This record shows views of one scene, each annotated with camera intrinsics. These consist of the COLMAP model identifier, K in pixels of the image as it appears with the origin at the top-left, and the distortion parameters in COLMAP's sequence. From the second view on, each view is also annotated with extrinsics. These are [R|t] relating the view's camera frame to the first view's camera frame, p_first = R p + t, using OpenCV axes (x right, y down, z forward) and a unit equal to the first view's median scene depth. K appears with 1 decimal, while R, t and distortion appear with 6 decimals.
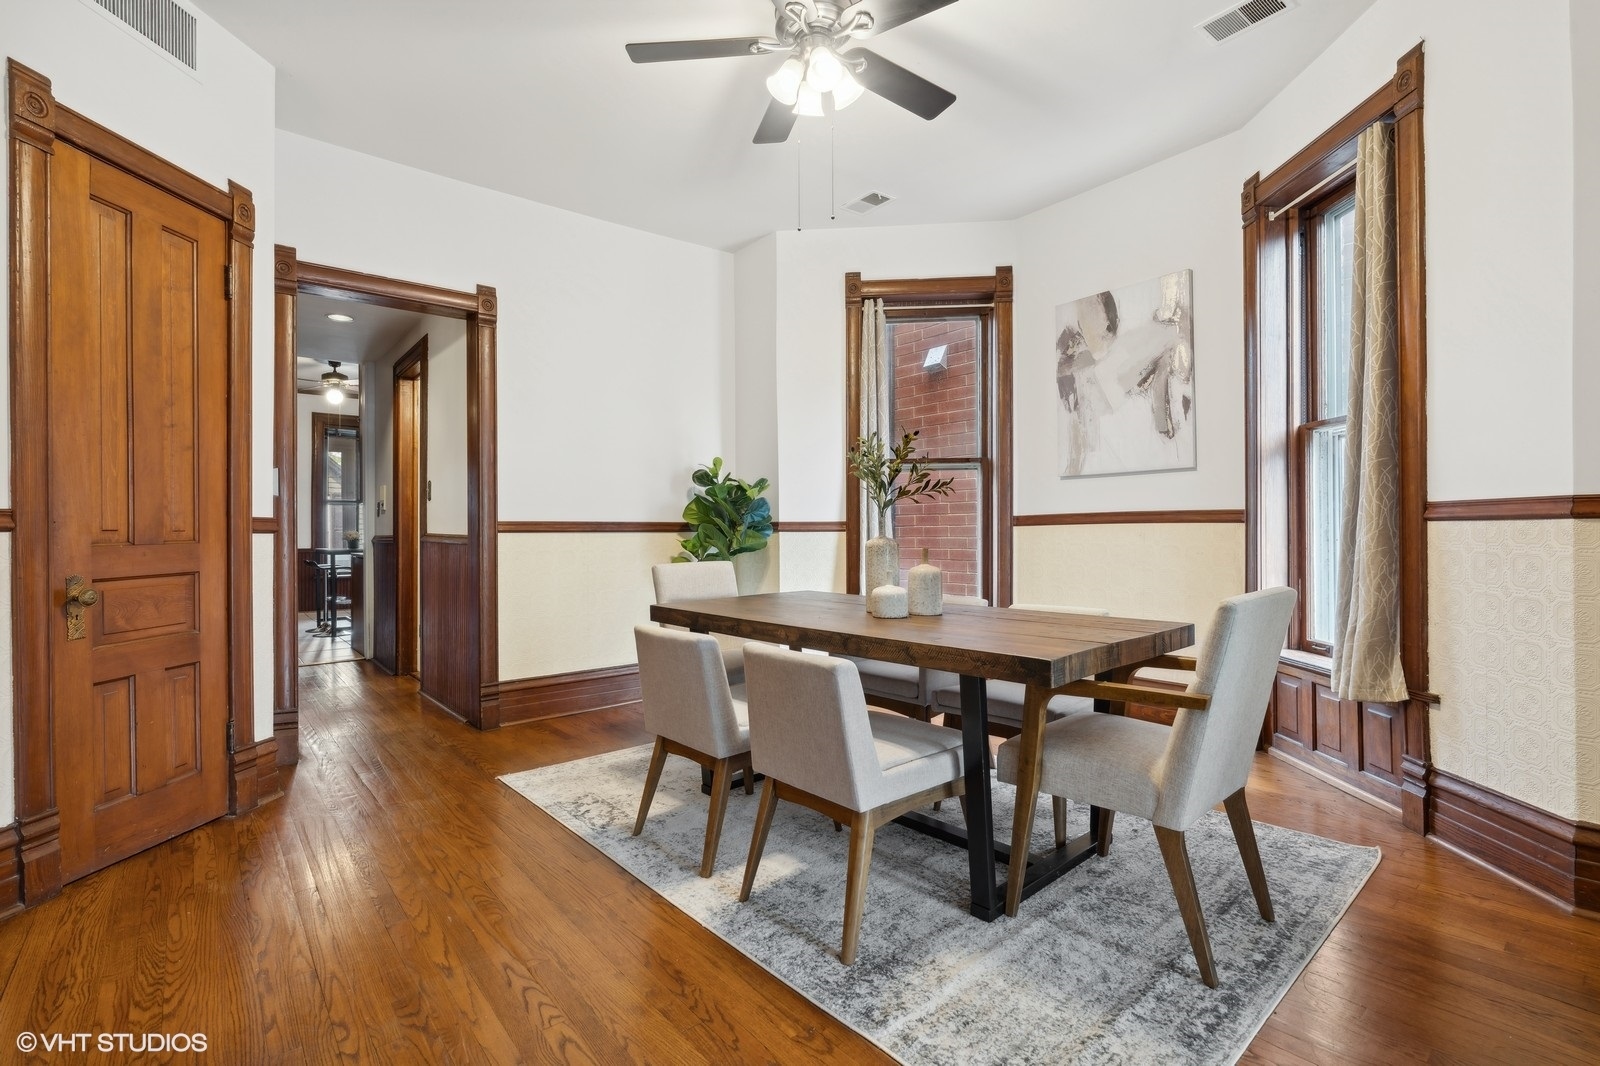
lens RADIAL K [[735.8, 0, 800.9], [0, 735.8, 532.7], [0, 0, 1]] dist [-0.014256, 0.000178]
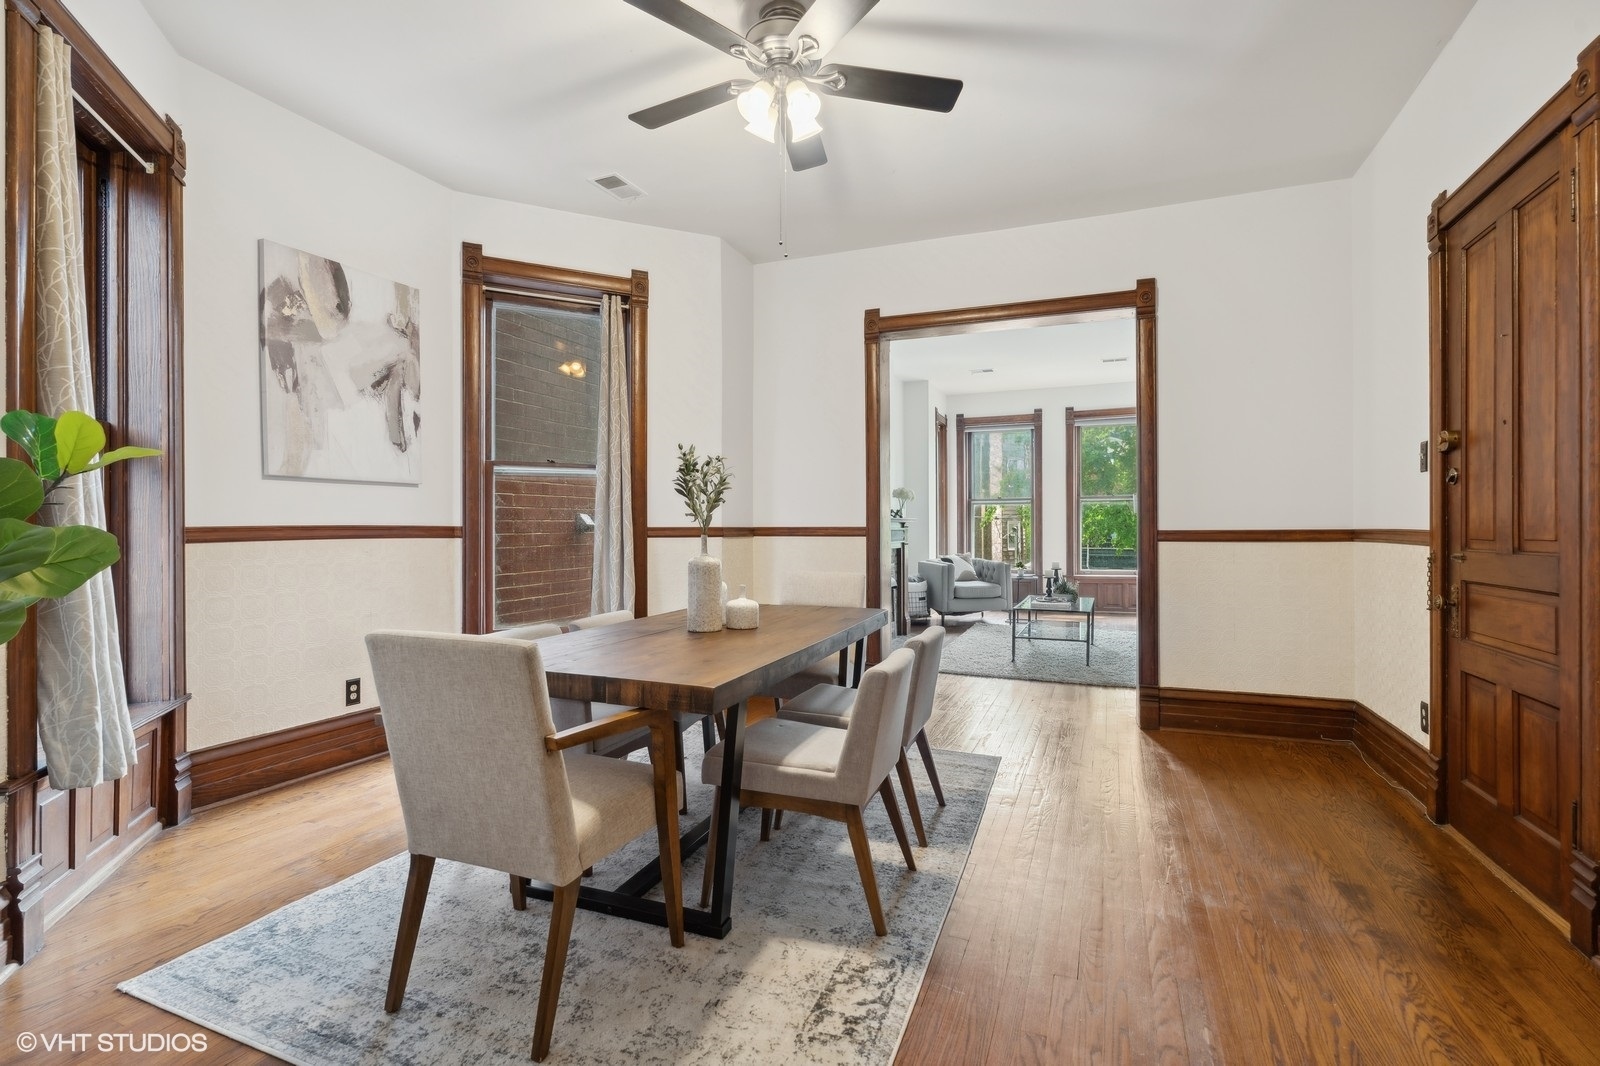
lens RADIAL K [[735.8, 0, 798.8], [0, 735.8, 529.8], [0, 0, 1]] dist [-0.014256, 0.000178]
pose [[-0.465916, 0.005922, 0.884809, -0.576702], [0.005560, 0.999977, -0.003765, -0.017008], [-0.884811, 0.003165, -0.465938, 0.938705]]
